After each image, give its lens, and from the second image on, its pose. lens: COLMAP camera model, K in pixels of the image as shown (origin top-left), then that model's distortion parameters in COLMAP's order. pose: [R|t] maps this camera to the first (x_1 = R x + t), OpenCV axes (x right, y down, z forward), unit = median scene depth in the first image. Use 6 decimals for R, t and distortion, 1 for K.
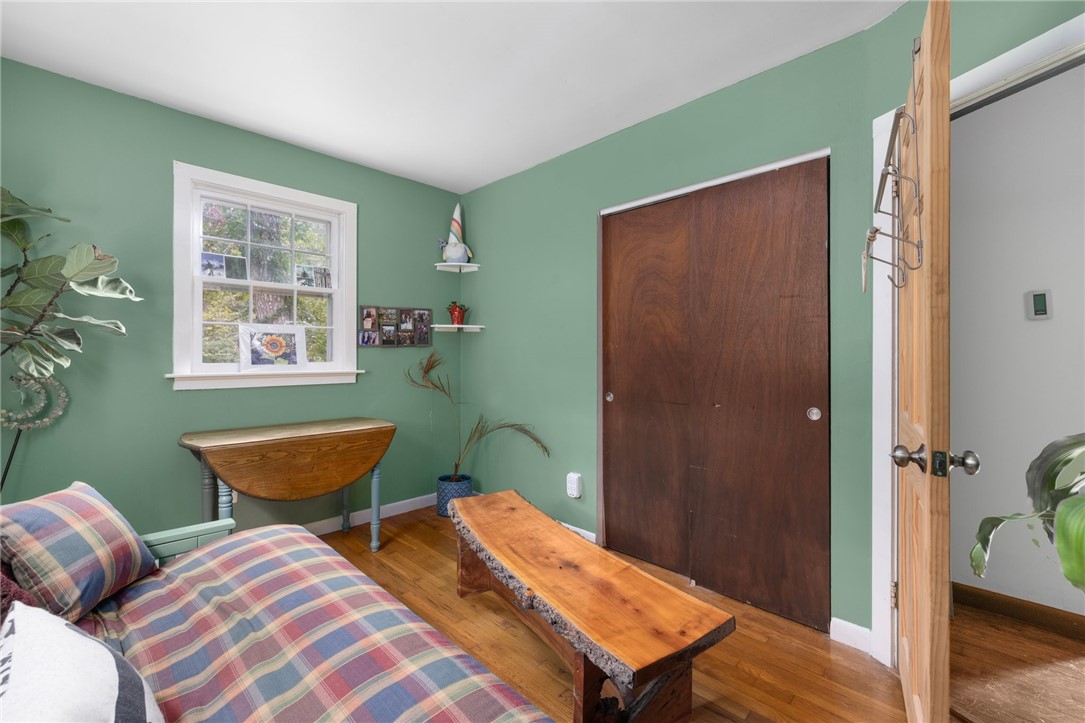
lens RADIAL K [[460.3, 0, 535.9], [0, 460.3, 354.8], [0, 0, 1]] dist [-0.000960, 0.000074]
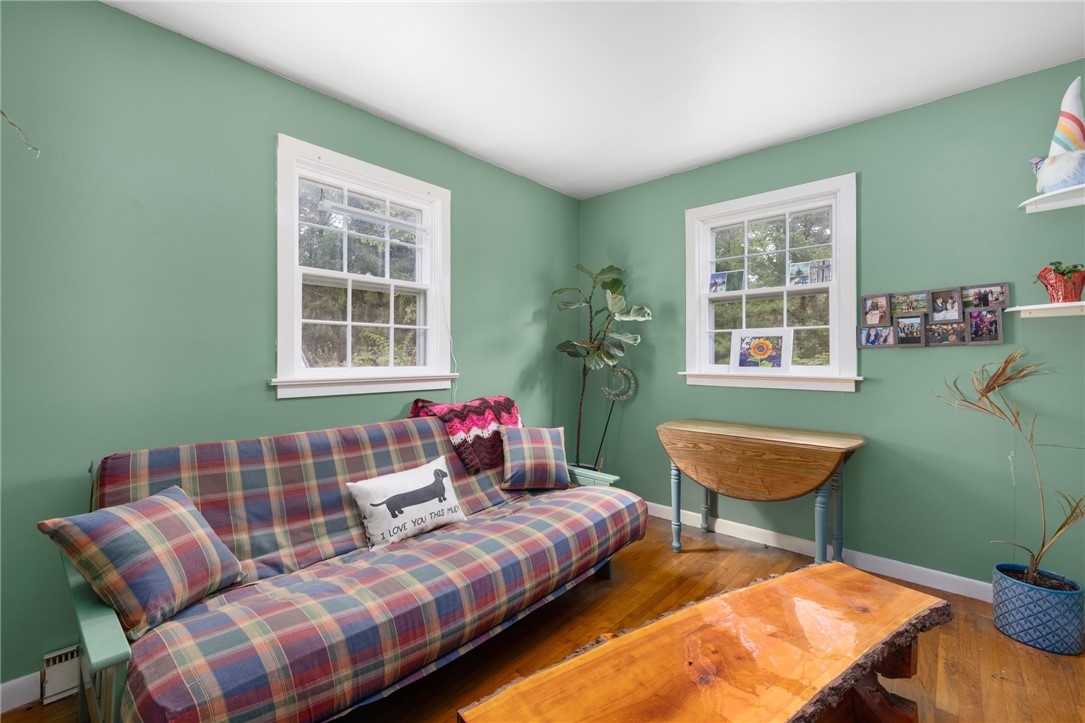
lens RADIAL K [[460.3, 0, 535.5], [0, 460.3, 361.5], [0, 0, 1]] dist [-0.000960, 0.000074]
pose [[0.040741, 0.008844, -0.999131, 0.416047], [-0.000725, 0.999961, 0.008822, -0.000139], [0.999169, 0.000365, 0.040746, 0.417871]]
